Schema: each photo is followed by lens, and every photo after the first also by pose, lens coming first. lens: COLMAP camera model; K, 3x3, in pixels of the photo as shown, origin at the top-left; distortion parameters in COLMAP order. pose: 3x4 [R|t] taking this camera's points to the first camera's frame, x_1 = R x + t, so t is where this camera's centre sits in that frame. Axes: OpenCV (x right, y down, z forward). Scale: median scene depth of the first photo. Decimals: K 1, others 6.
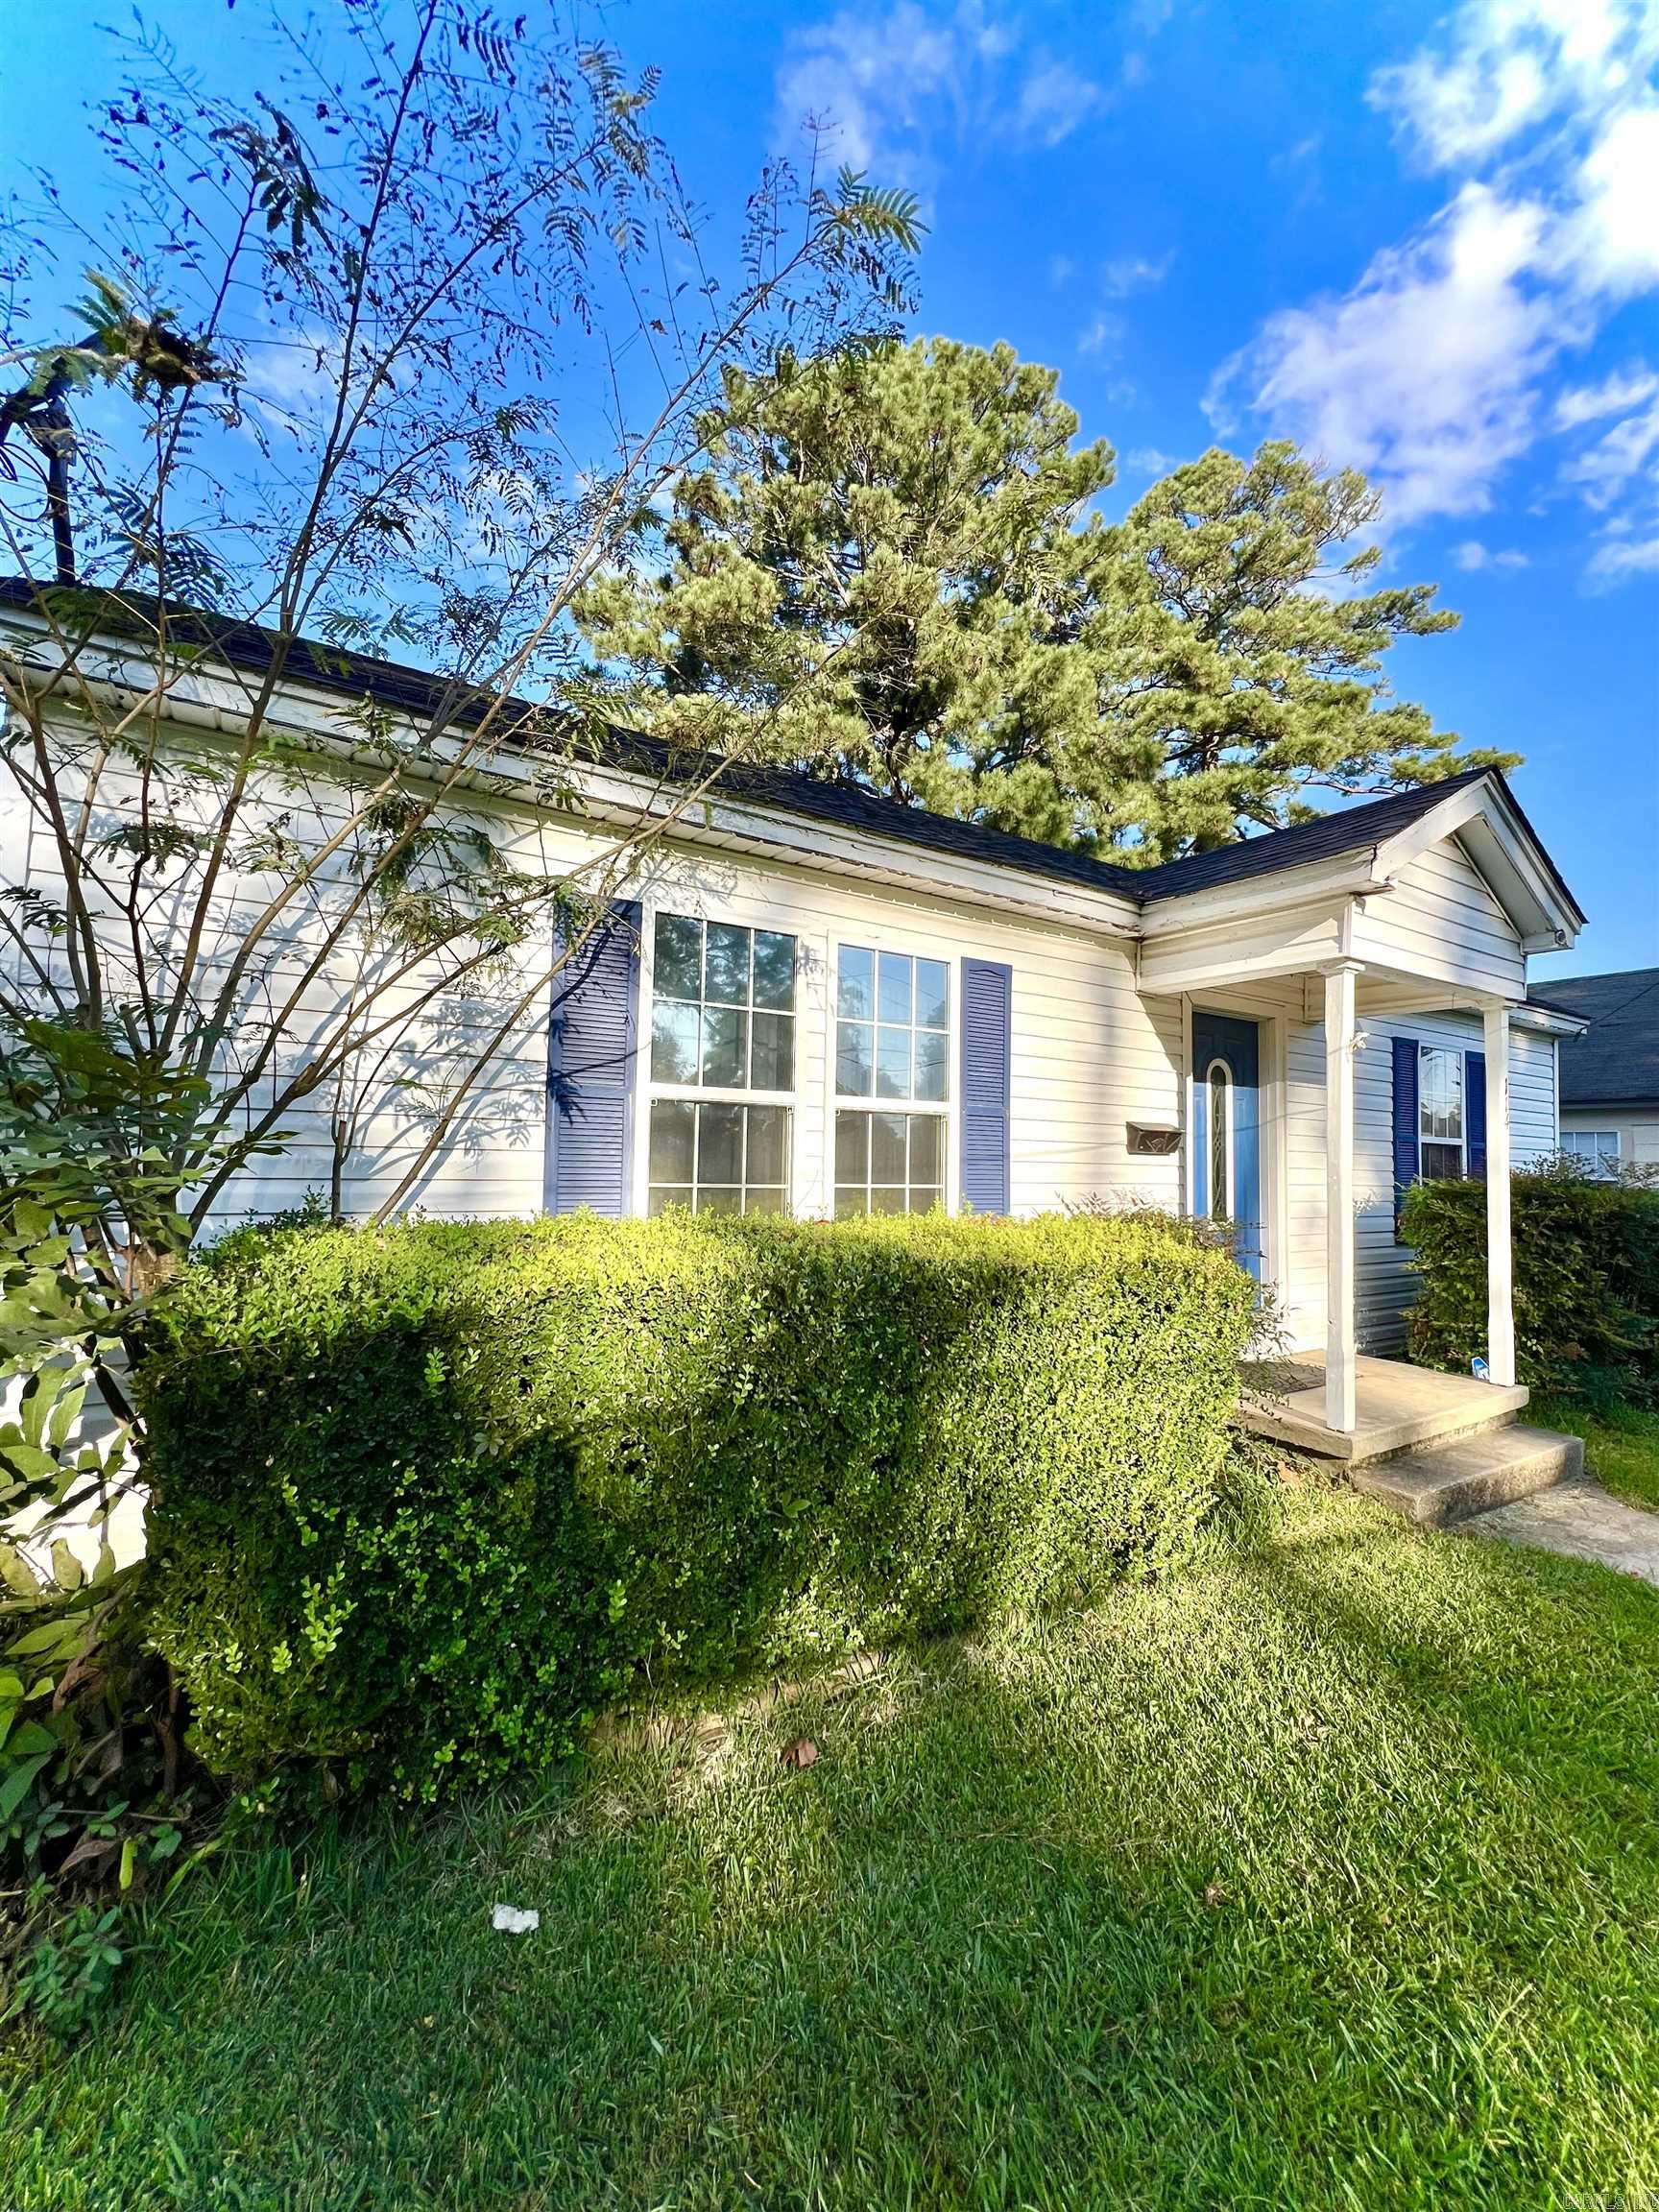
lens RADIAL K [[891.5, 0, 829.5], [0, 891.5, 1106.0], [0, 0, 1]] dist [0.000744, 0.000280]
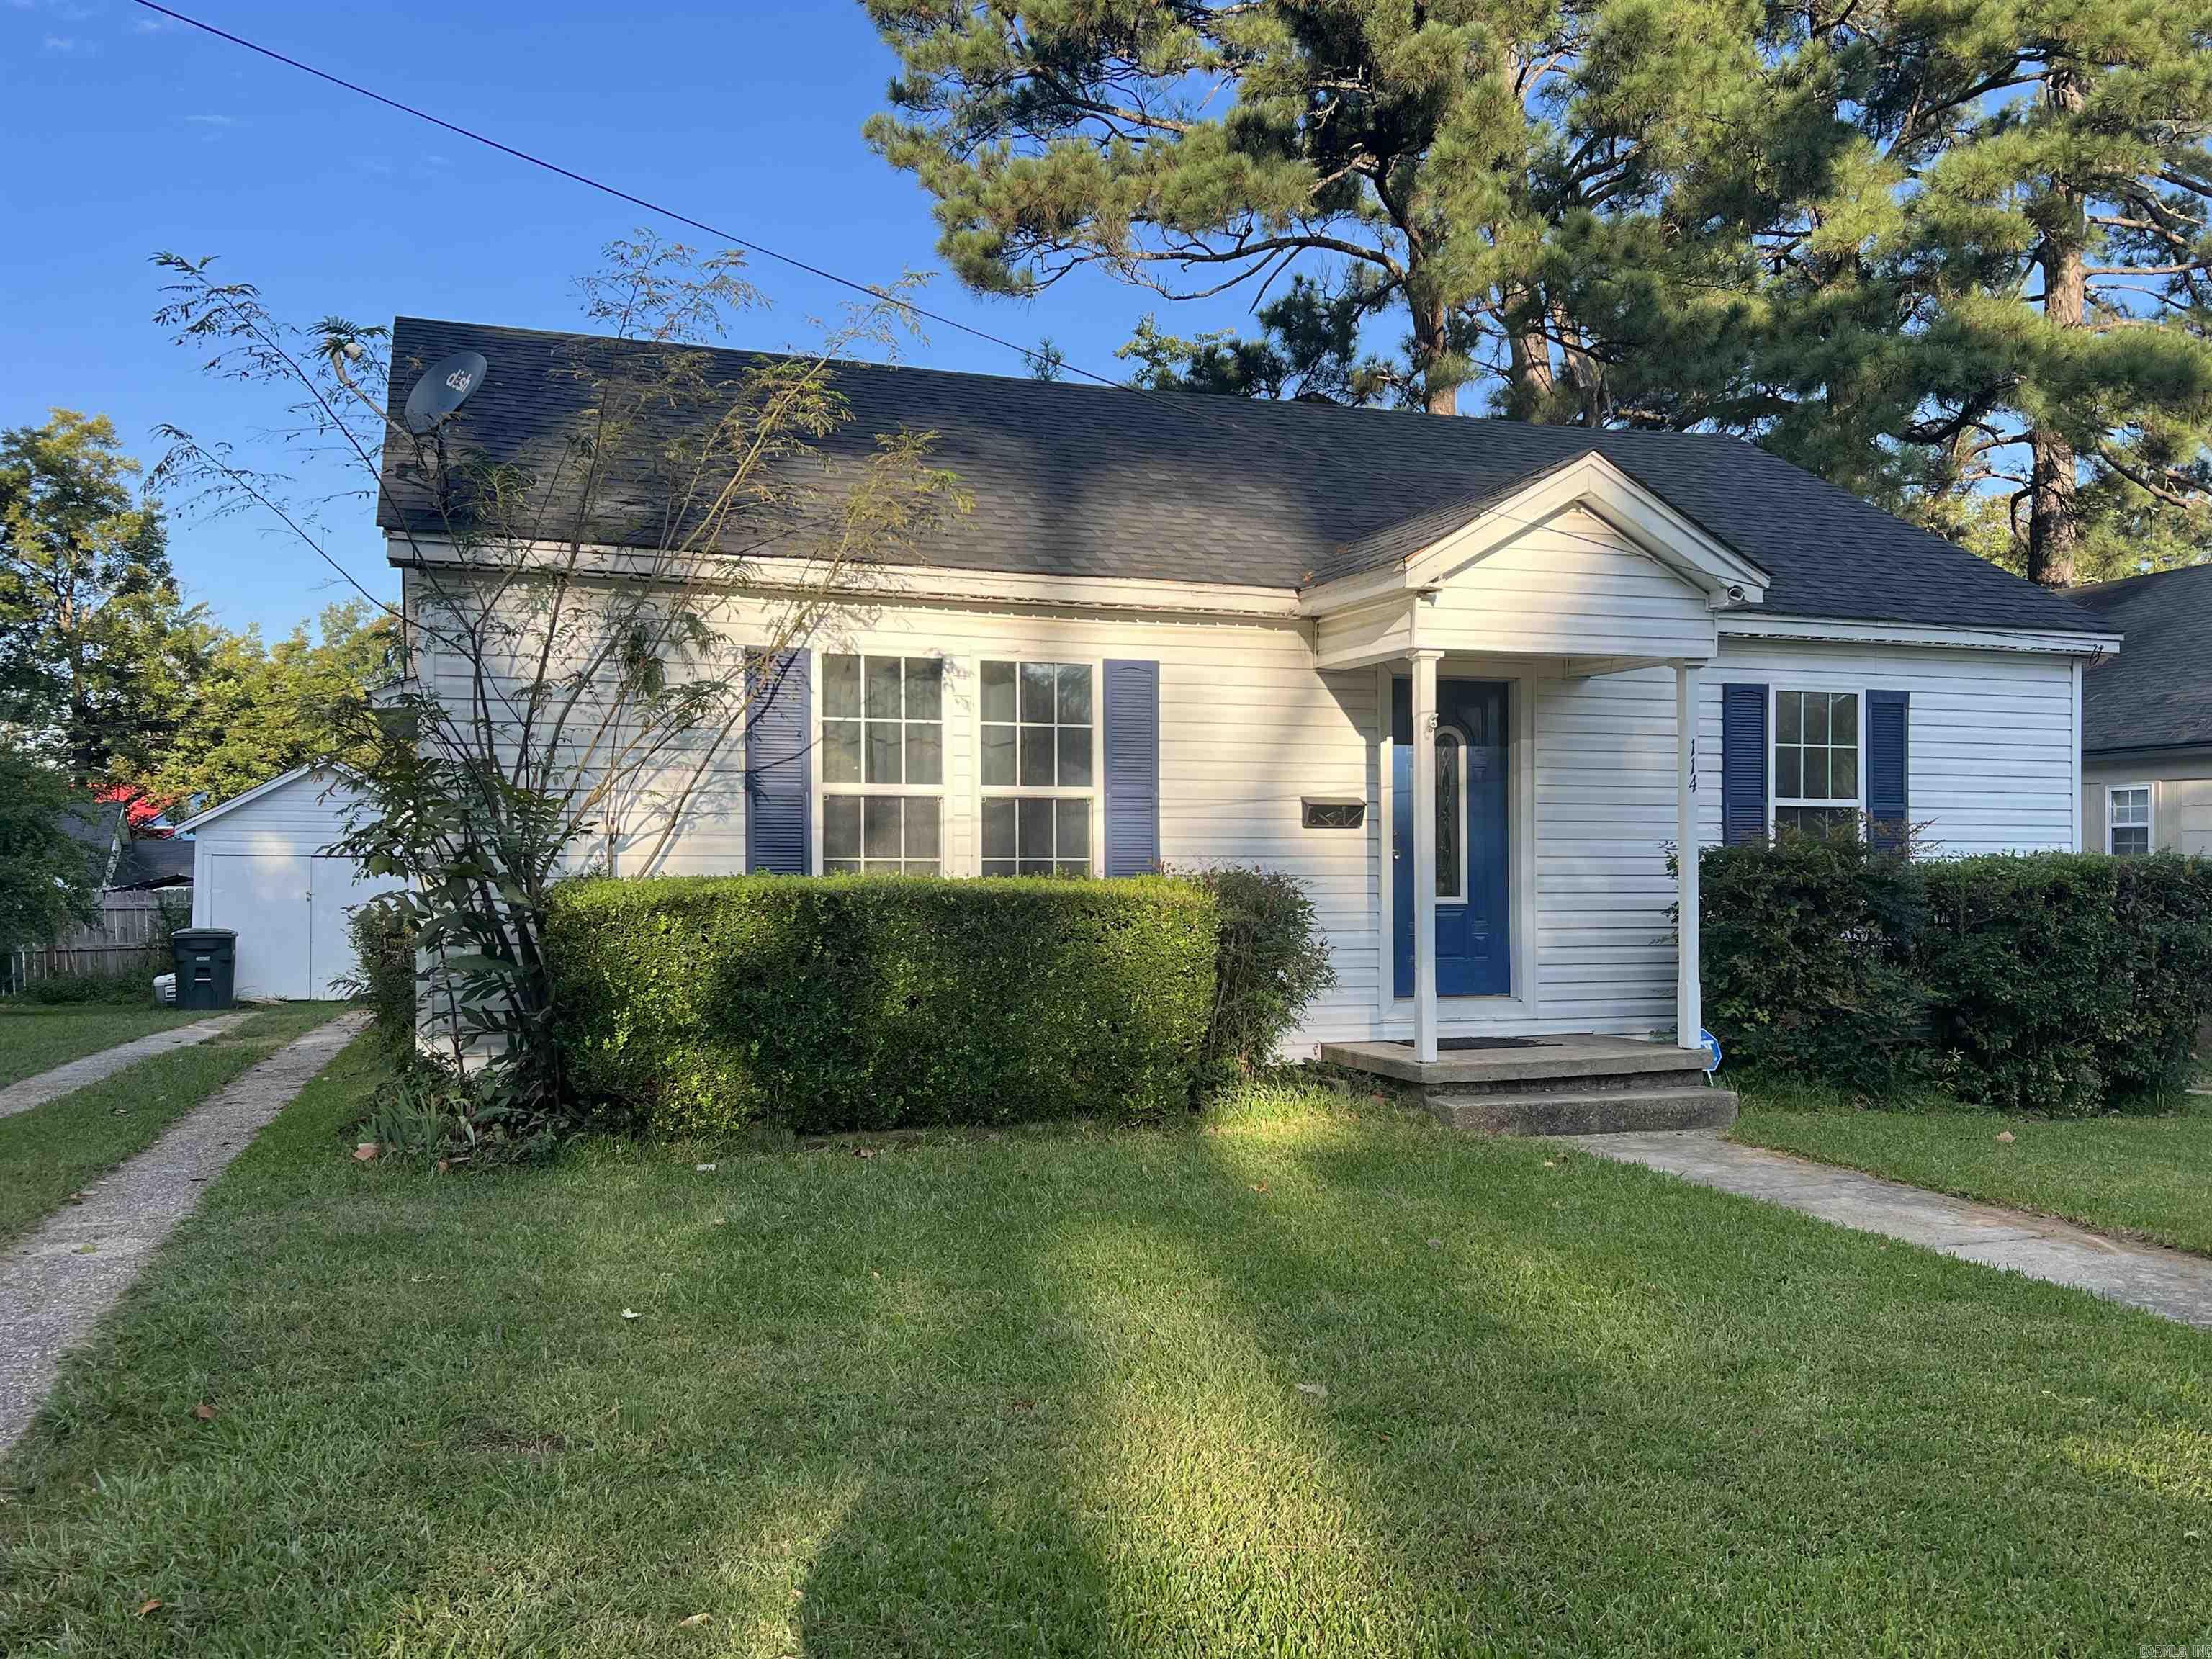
lens RADIAL K [[1776.5, 0, 1106.0], [0, 1776.5, 829.5], [0, 0, 1]] dist [0.080955, -0.005572]
pose [[0.978232, -0.030870, -0.205204, 0.615992], [0.037066, 0.998963, 0.026421, -0.009086], [0.204175, -0.033452, 0.978363, -1.234629]]
